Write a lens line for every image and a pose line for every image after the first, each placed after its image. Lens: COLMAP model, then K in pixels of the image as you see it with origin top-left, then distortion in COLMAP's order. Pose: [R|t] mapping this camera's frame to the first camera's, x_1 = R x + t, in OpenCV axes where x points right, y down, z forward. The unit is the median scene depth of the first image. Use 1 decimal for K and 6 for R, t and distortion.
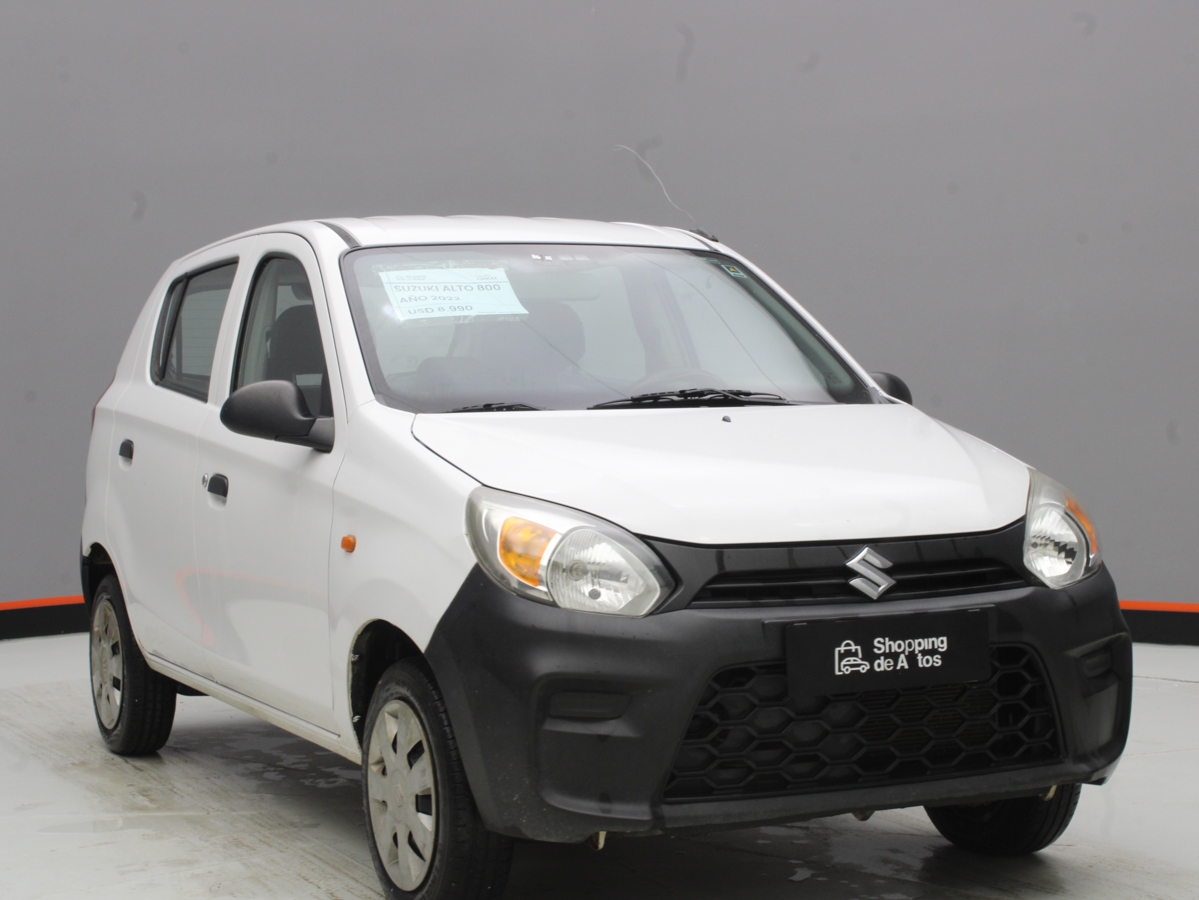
lens RADIAL K [[2359.9, 0, 599.5], [0, 2359.9, 450.0], [0, 0, 1]] dist [0.001502, 0.171954]
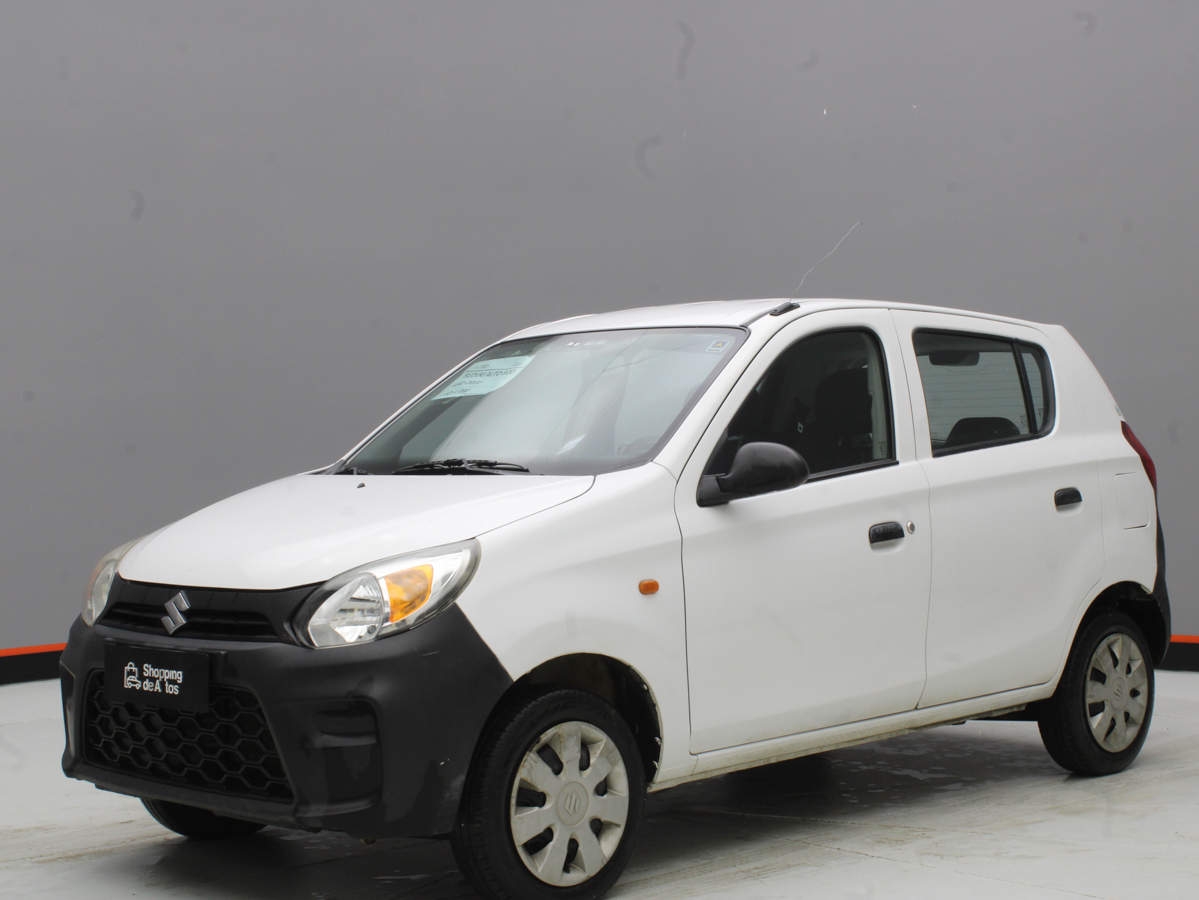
lens RADIAL K [[2015.5, 0, 599.5], [0, 2015.5, 450.0], [0, 0, 1]] dist [-0.003563, -0.009210]
pose [[0.329114, 0.016085, -0.944153, 1.195655], [-0.019288, 0.999761, 0.010309, -0.049461], [0.944093, 0.014818, 0.329346, 0.862669]]
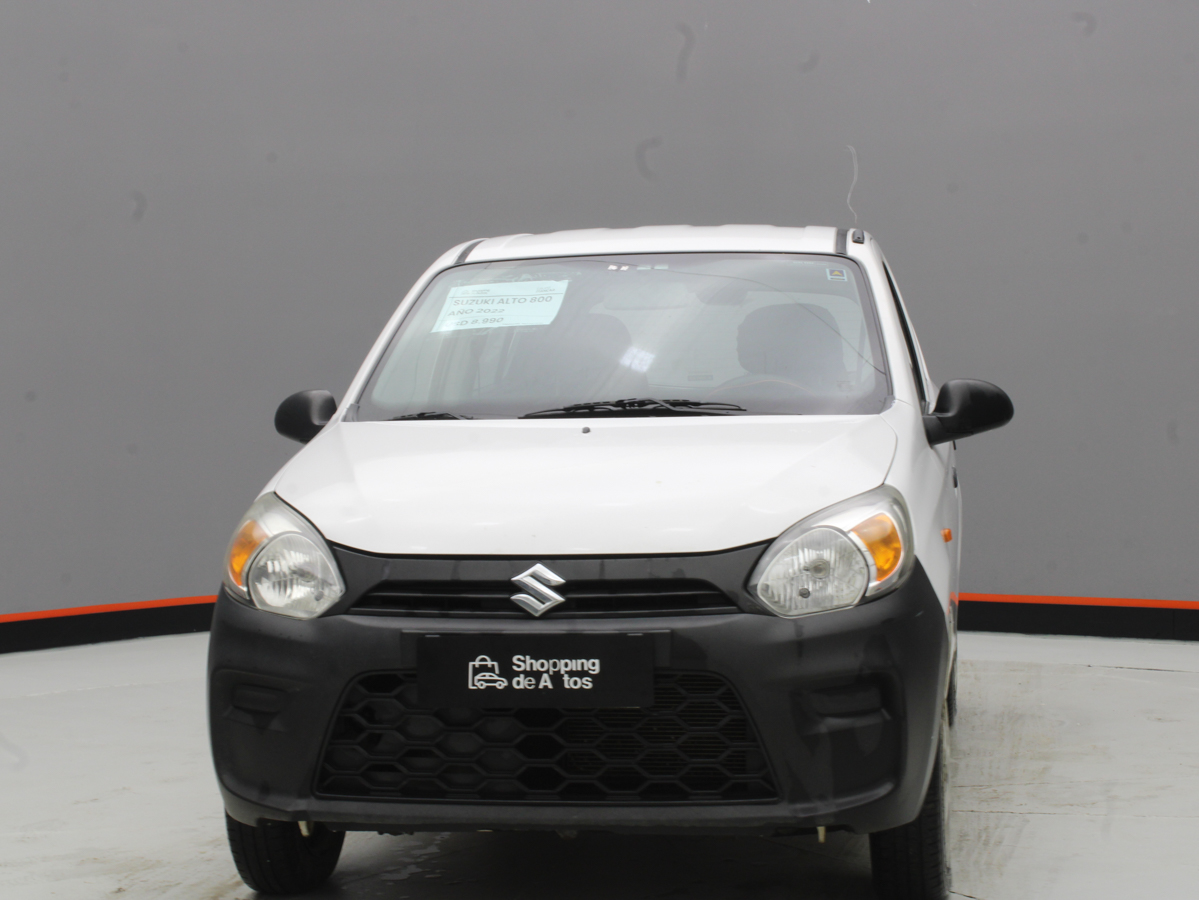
lens RADIAL K [[2293.5, 0, 599.5], [0, 2293.5, 450.0], [0, 0, 1]] dist [0.016031, 0.049695]
pose [[0.818168, 0.017819, -0.574703, 0.690545], [-0.012893, 0.999837, 0.012645, -0.019044], [0.574835, -0.002936, 0.818264, 0.228335]]
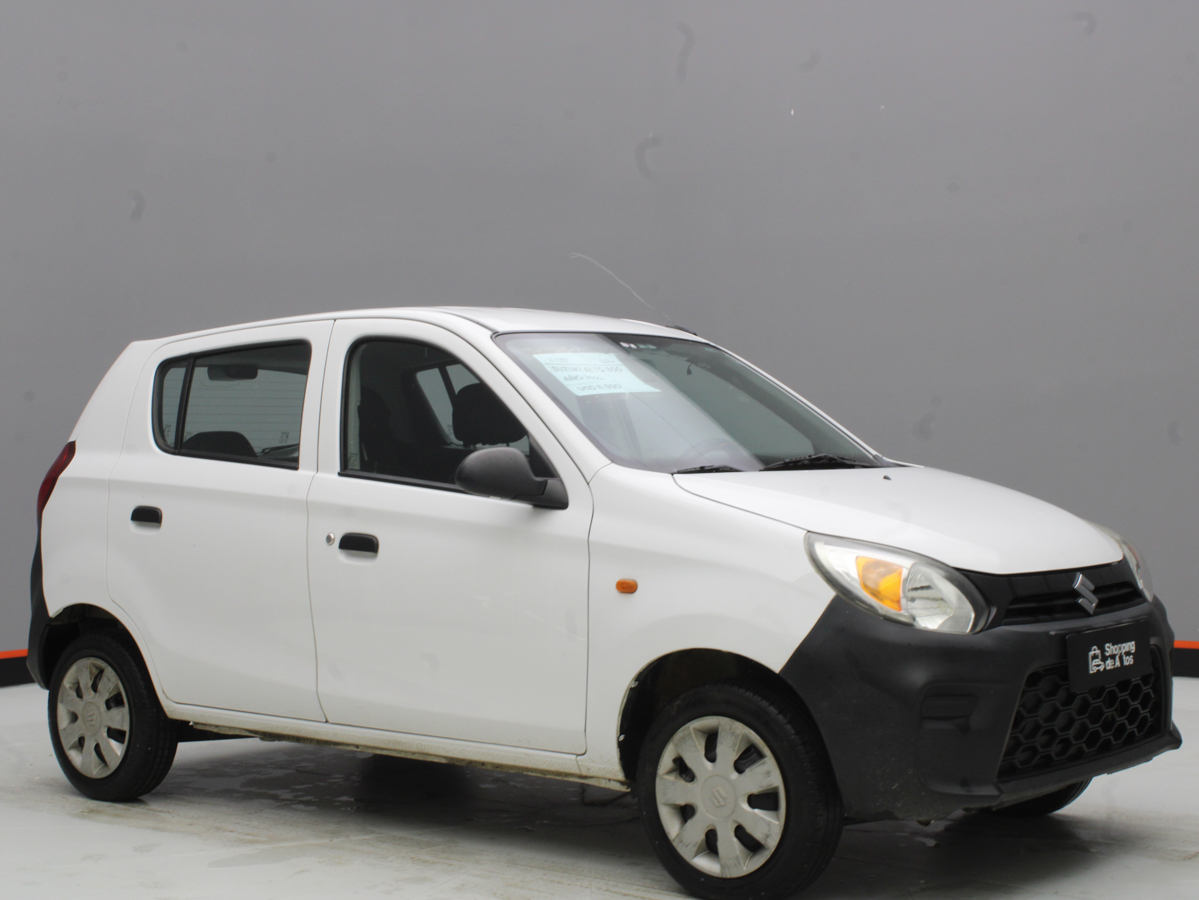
lens RADIAL K [[2015.5, 0, 599.5], [0, 2015.5, 450.0], [0, 0, 1]] dist [-0.003563, -0.009210]
pose [[0.907872, 0.000173, 0.419248, -0.588865], [0.015793, 0.999276, -0.034610, 0.007509], [-0.418951, 0.038043, 0.907212, 0.111350]]
